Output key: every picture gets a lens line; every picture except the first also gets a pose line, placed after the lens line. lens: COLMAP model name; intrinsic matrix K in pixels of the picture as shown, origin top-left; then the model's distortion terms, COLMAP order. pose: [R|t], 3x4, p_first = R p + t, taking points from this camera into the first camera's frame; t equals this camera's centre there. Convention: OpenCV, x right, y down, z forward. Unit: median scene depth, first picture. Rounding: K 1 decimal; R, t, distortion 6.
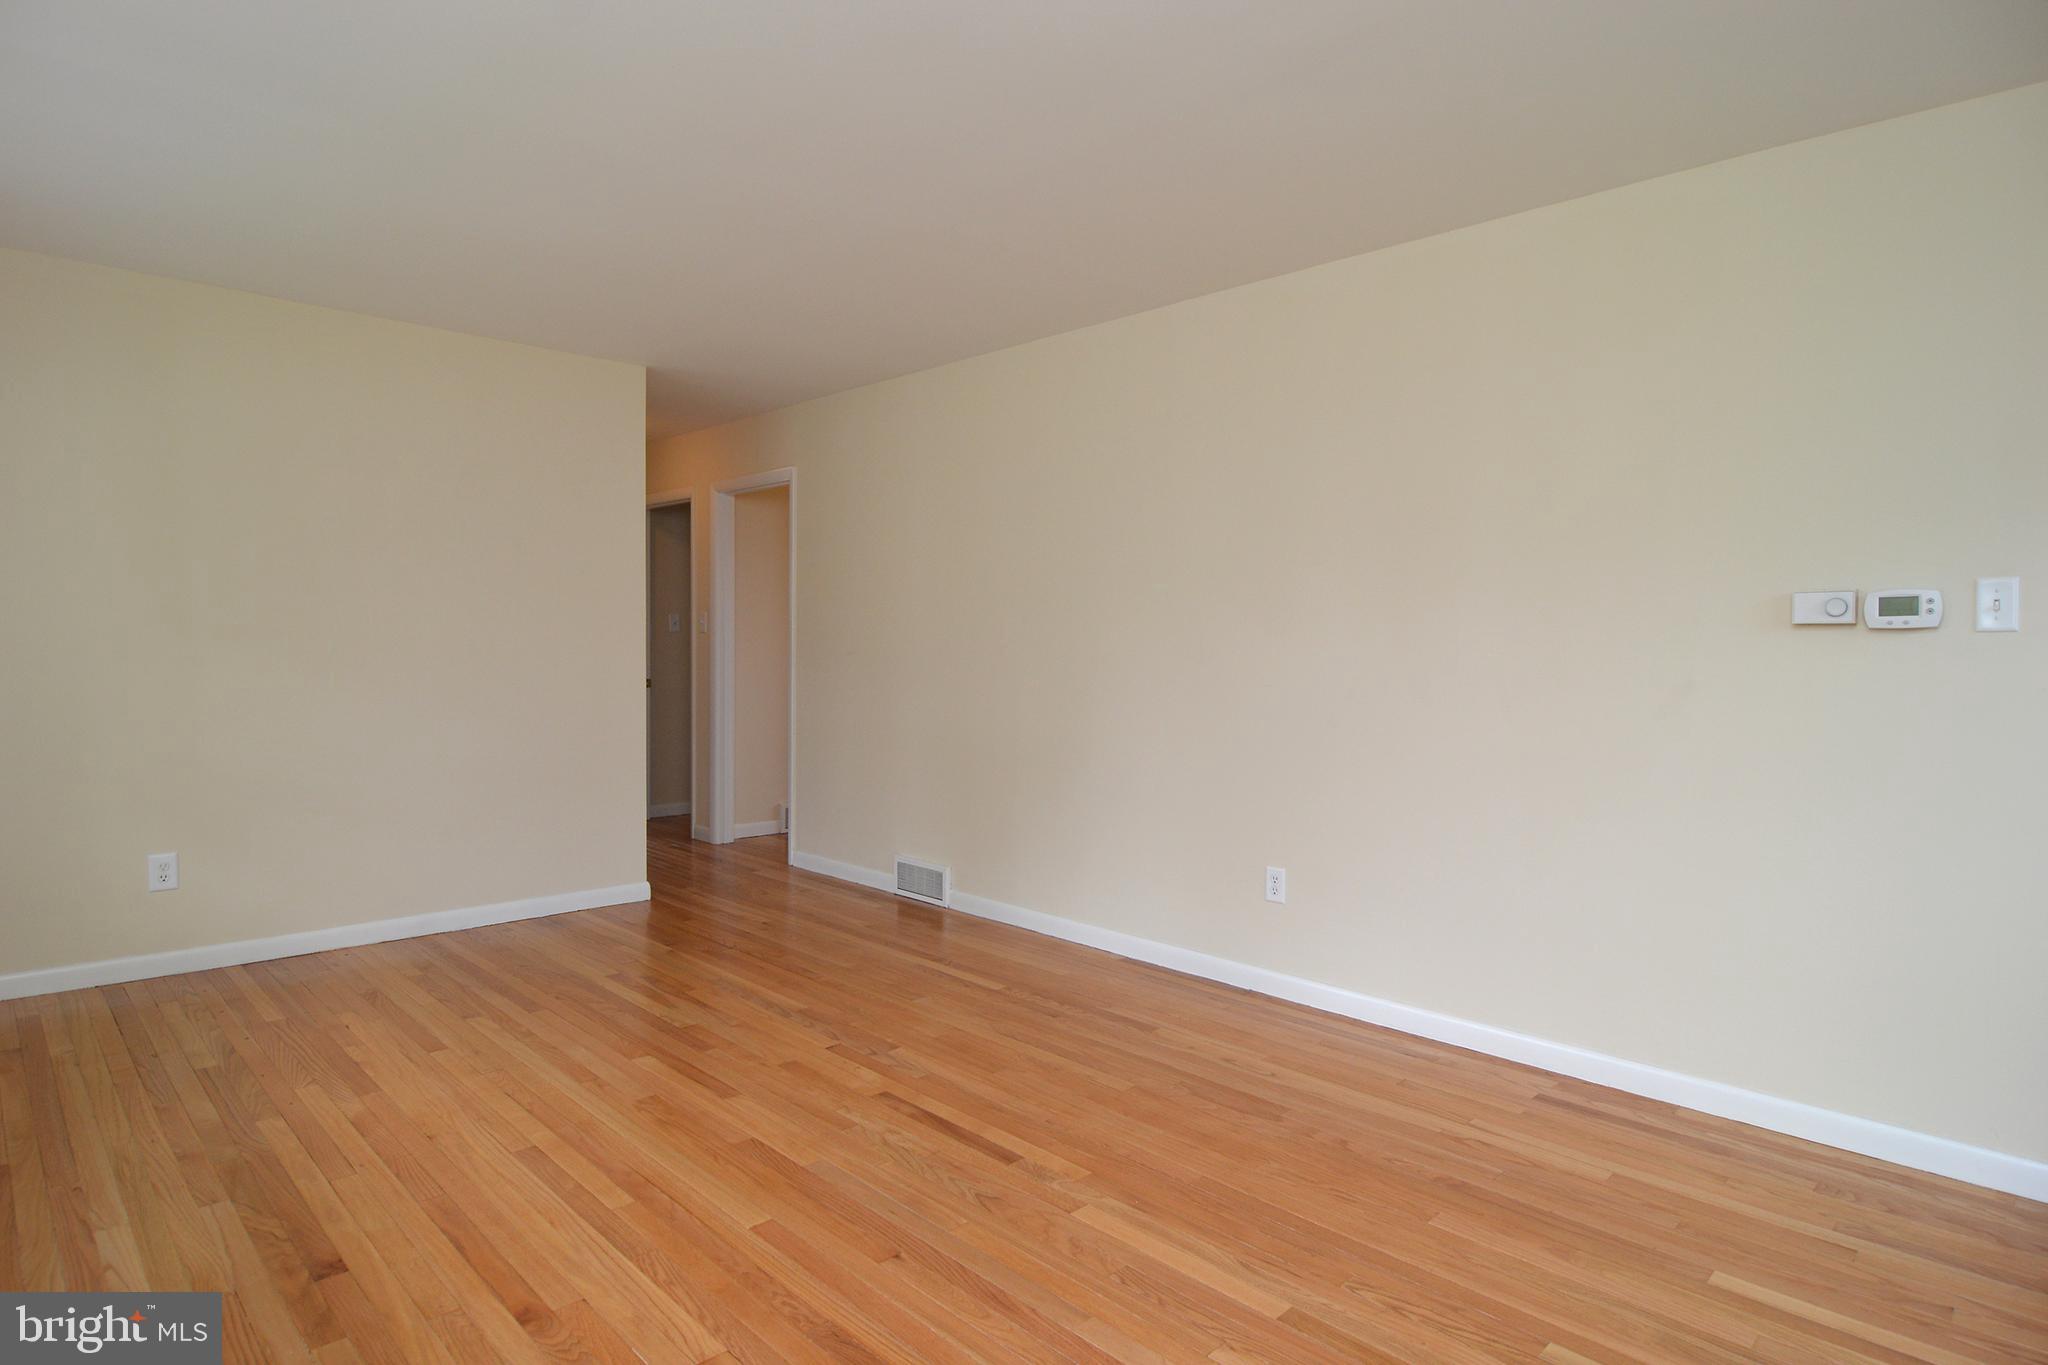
lens RADIAL K [[1162.7, 0, 1058.6], [0, 1162.7, 679.3], [0, 0, 1]] dist [-0.004207, -0.002647]
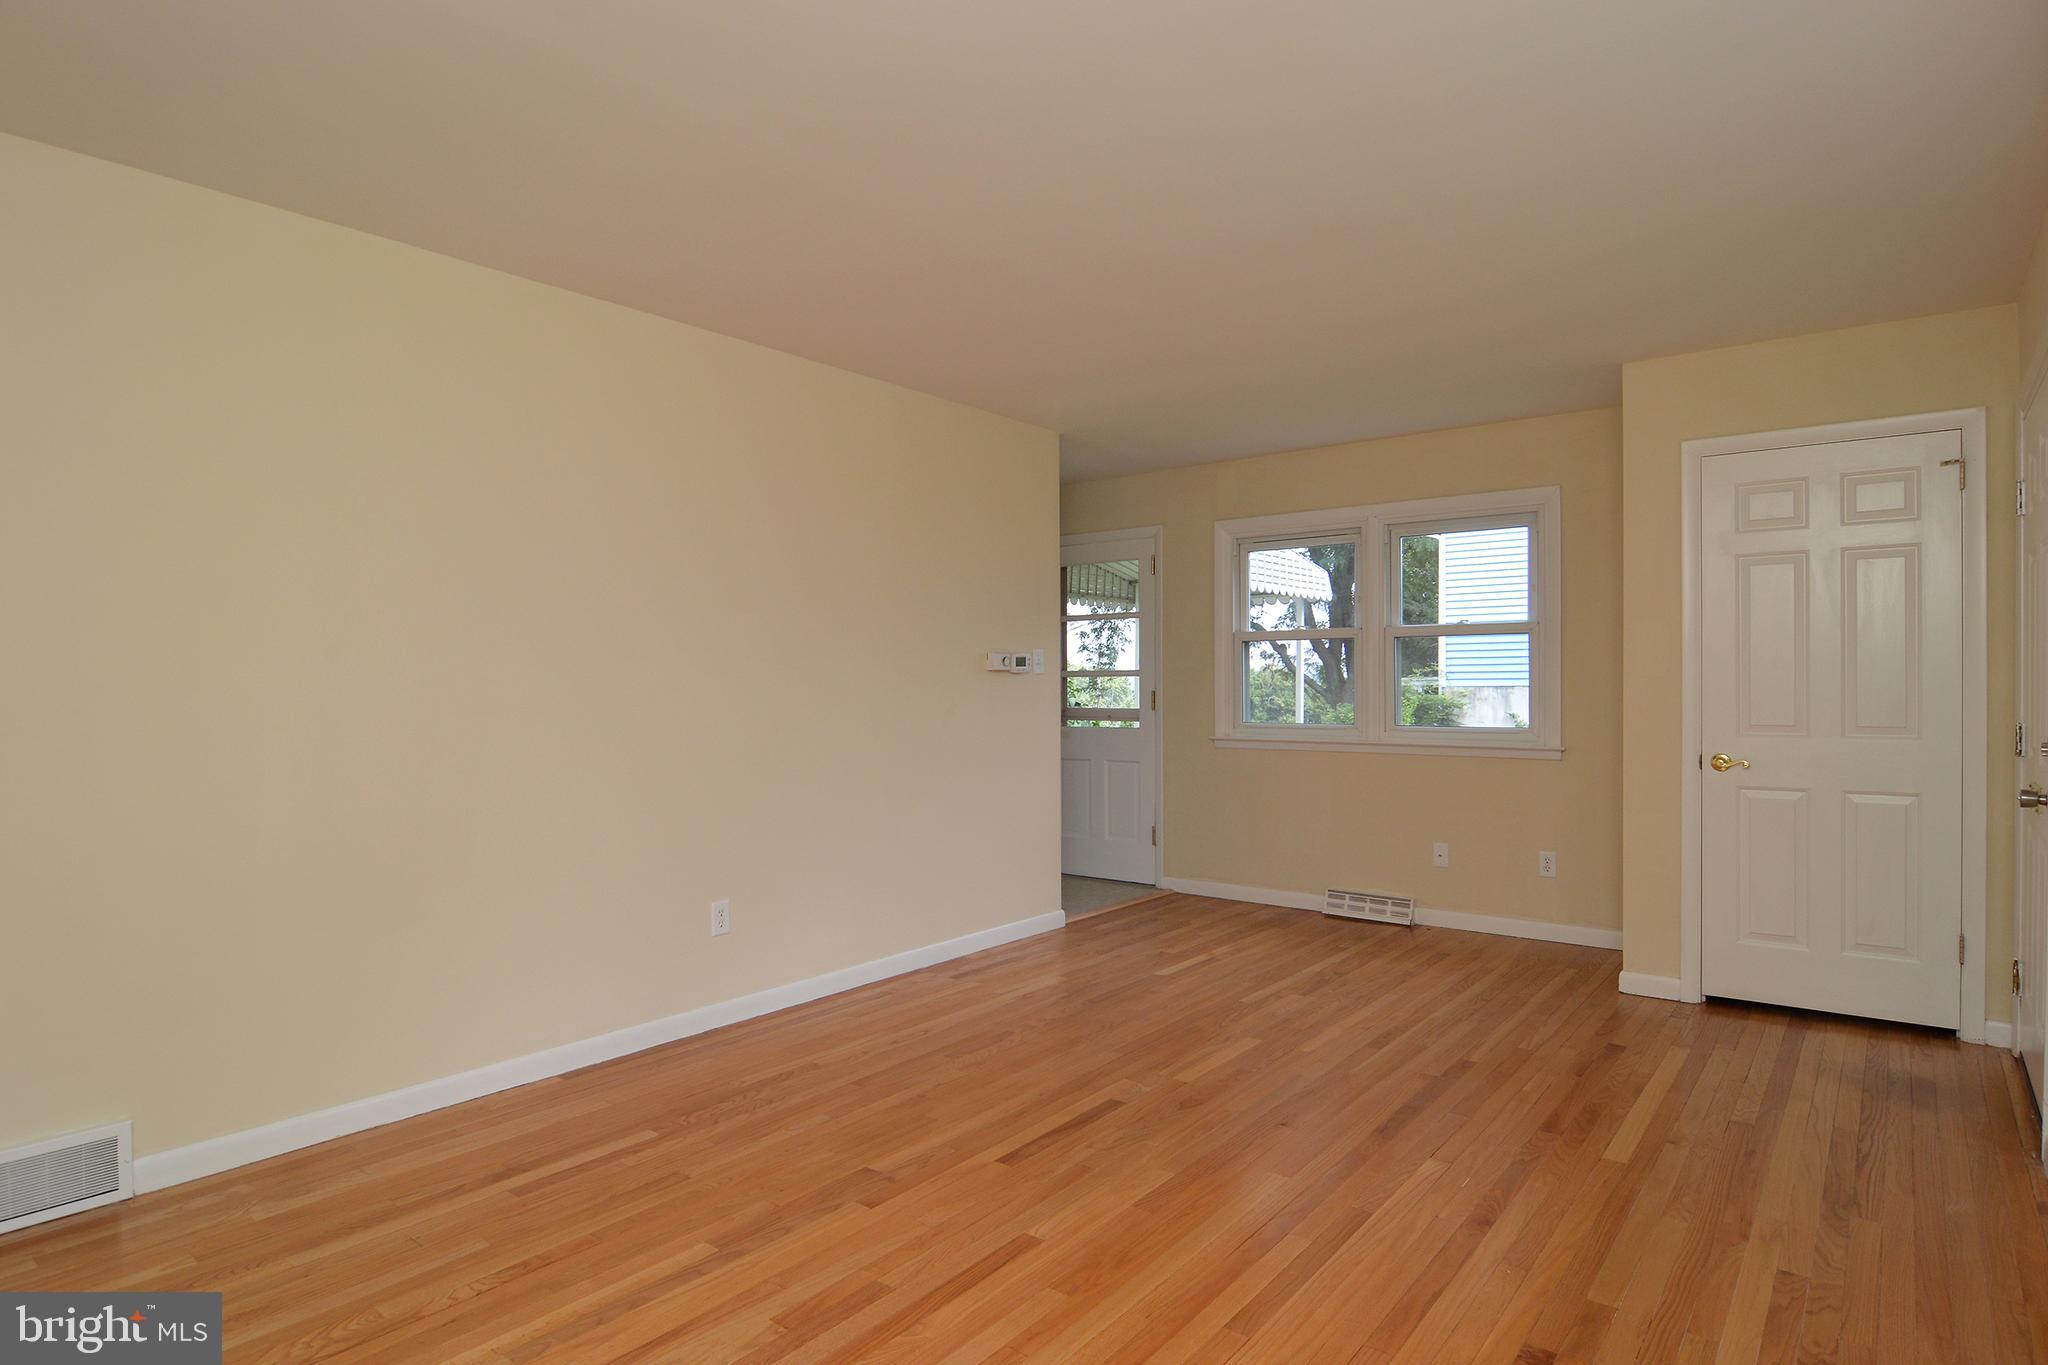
lens RADIAL K [[1109.0, 0, 1031.2], [0, 1109.0, 689.2], [0, 0, 1]] dist [-0.012482, -0.003032]
pose [[-0.134364, -0.015787, 0.990806, -0.962694], [0.033758, 0.999220, 0.020499, -0.043364], [-0.990357, 0.036202, -0.133727, 0.997964]]
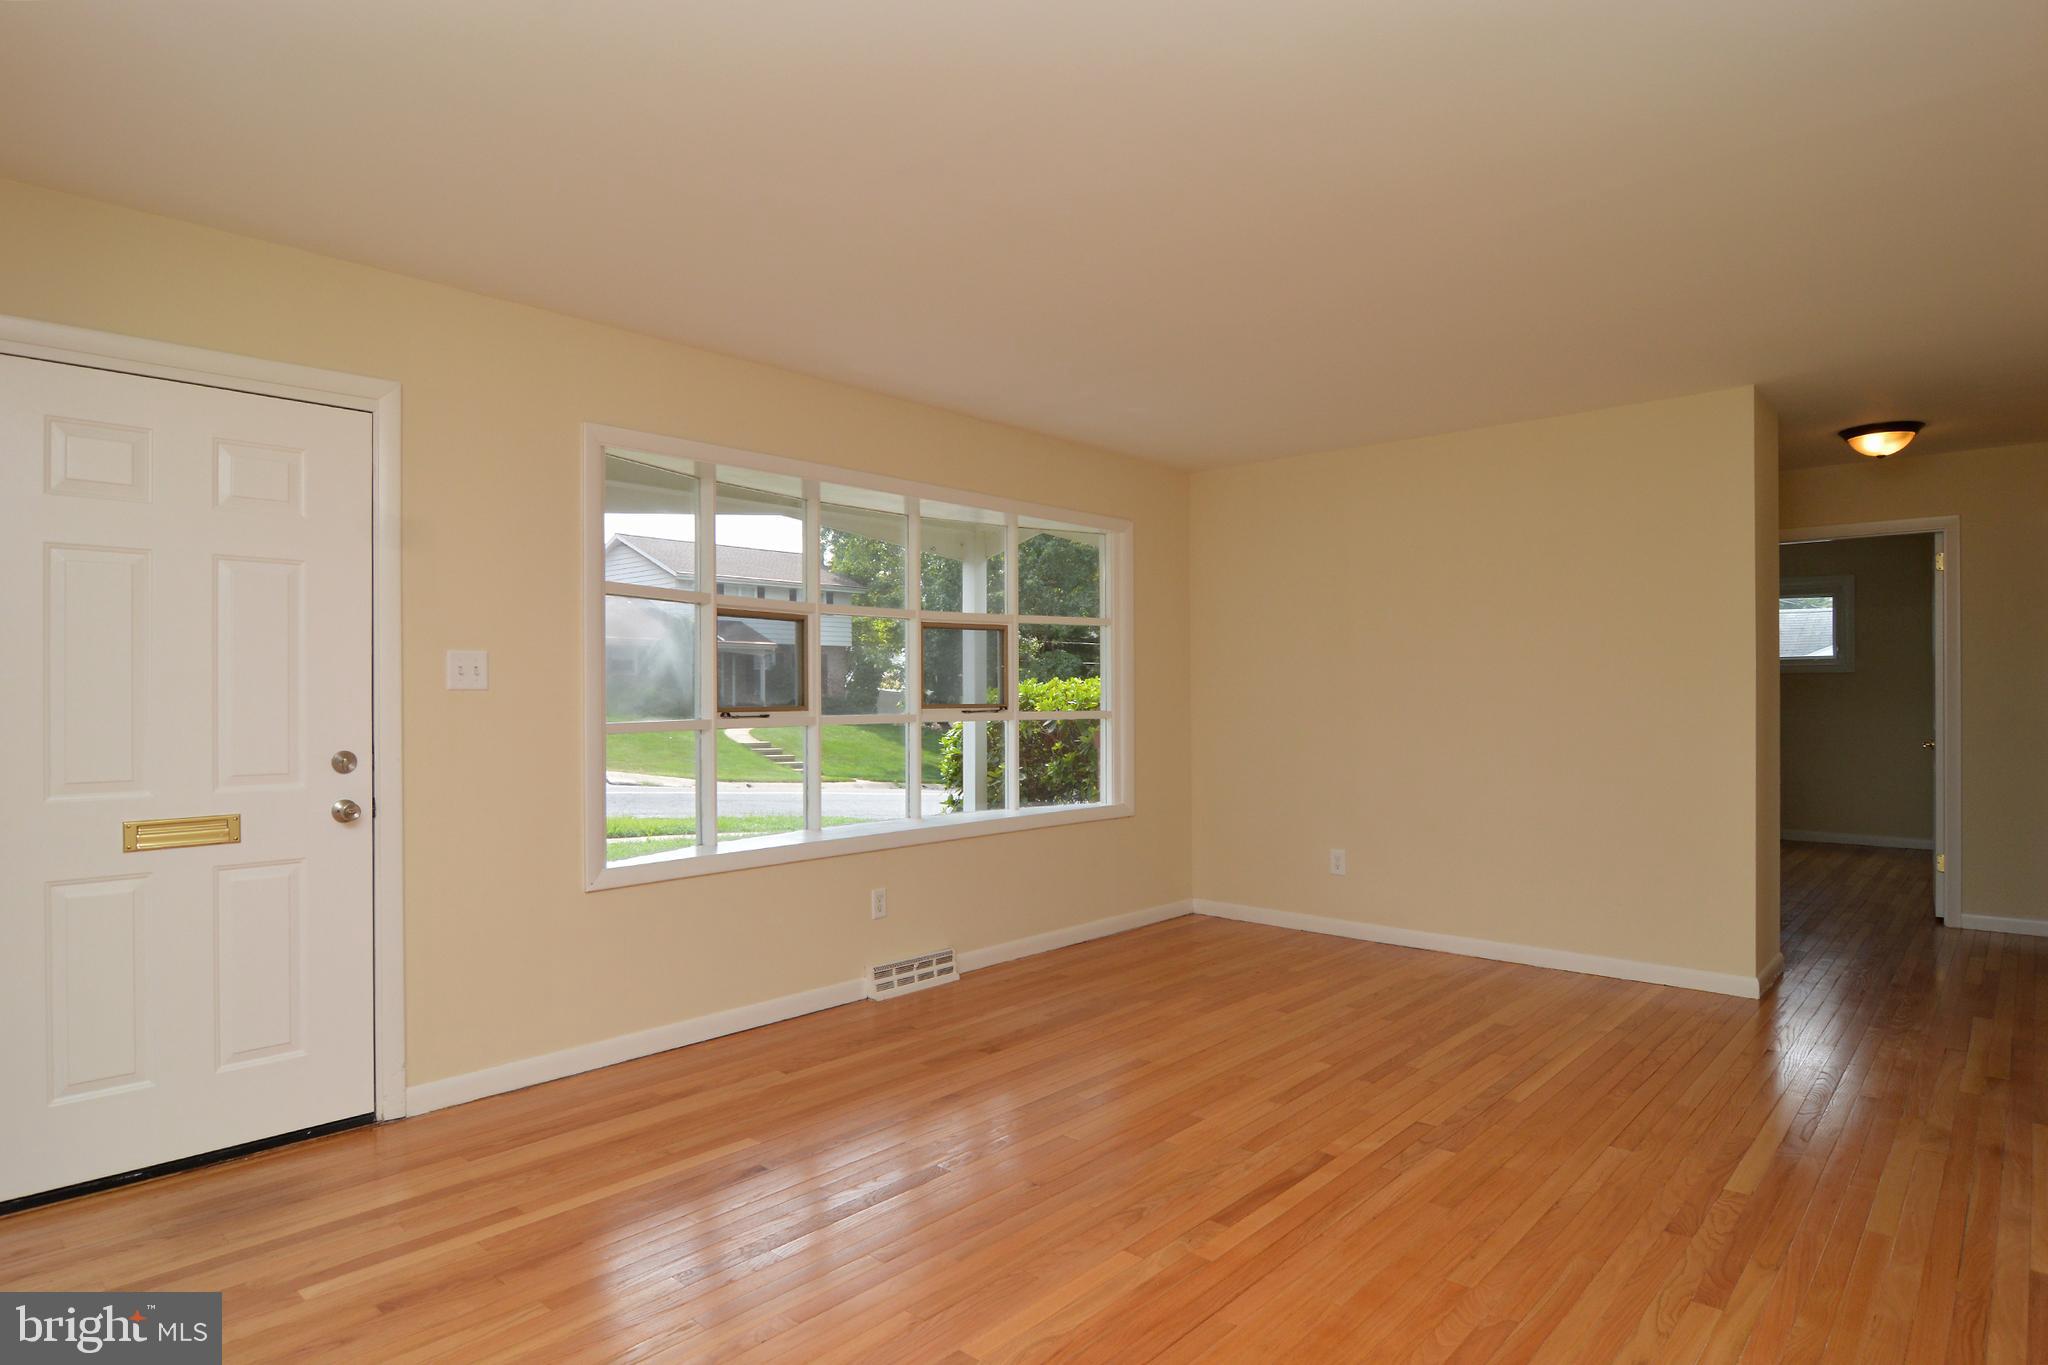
lens RADIAL K [[1142.5, 0, 972.1], [0, 1142.5, 683.3], [0, 0, 1]] dist [0.000303, -0.000781]
pose [[0.018058, -0.016619, -0.999699, 0.765218], [-0.031609, 0.999353, -0.017184, -0.020403], [0.999337, 0.031910, 0.017521, 0.611067]]
